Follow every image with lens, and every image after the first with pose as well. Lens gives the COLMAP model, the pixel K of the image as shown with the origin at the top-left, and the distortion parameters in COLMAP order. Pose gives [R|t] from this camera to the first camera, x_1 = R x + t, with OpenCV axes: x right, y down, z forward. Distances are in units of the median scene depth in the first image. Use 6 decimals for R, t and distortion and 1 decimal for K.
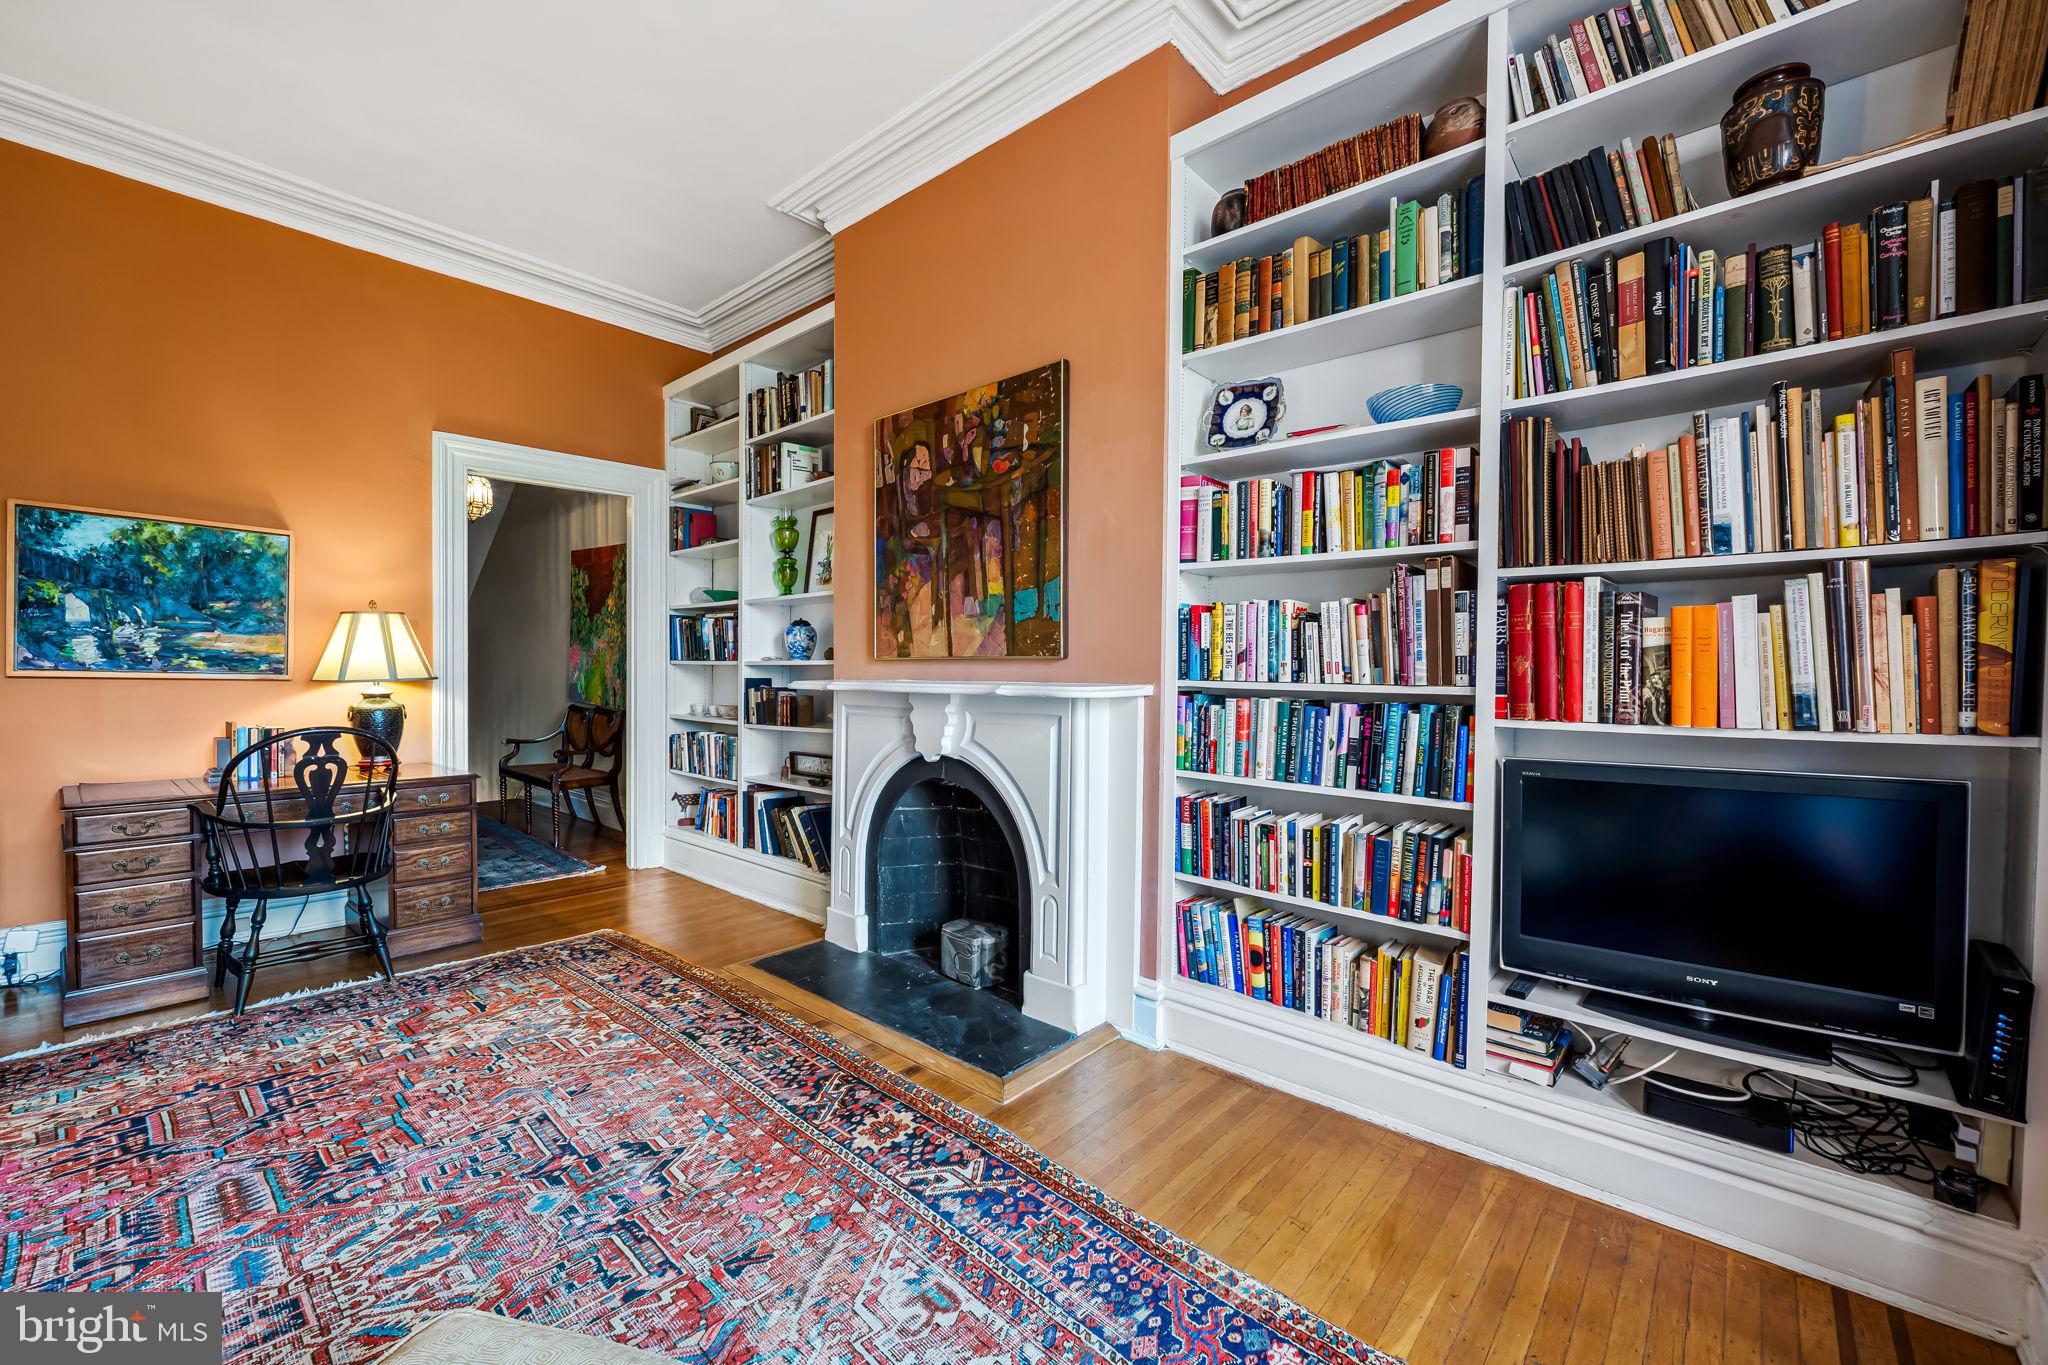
lens RADIAL K [[858.9, 0, 1060.3], [0, 858.9, 690.4], [0, 0, 1]] dist [-0.006418, 0.000480]
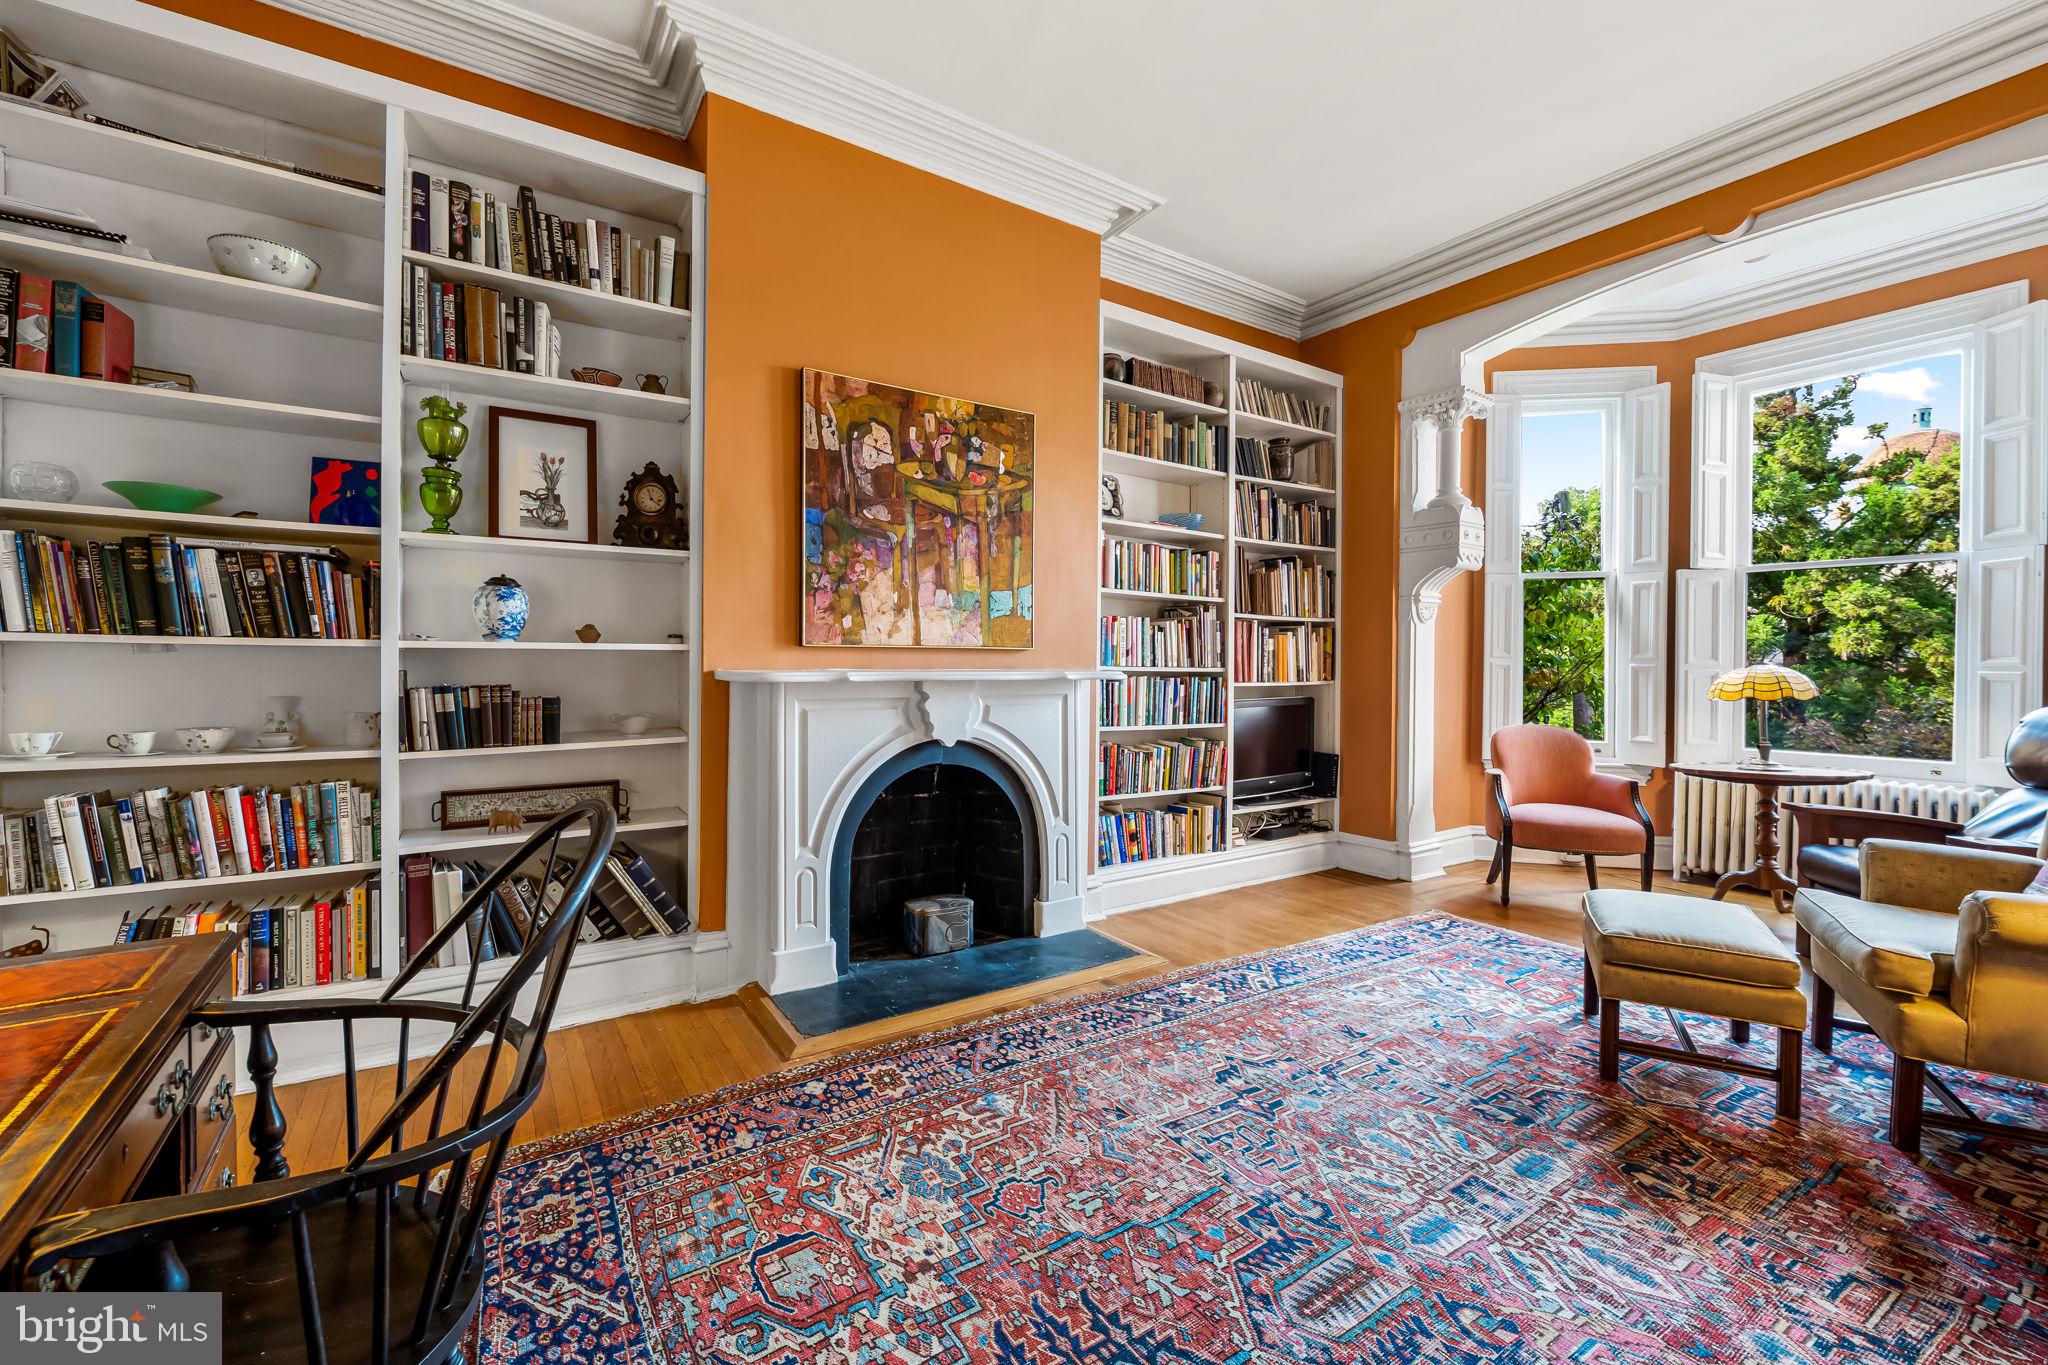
lens RADIAL K [[836.0, 0, 1036.9], [0, 836.0, 665.5], [0, 0, 1]] dist [-0.006287, 0.000207]
pose [[0.242011, -0.009640, 0.970226, -1.343792], [0.016209, 0.999851, 0.005891, -0.024271], [-0.970138, 0.014301, 0.242131, 0.789591]]
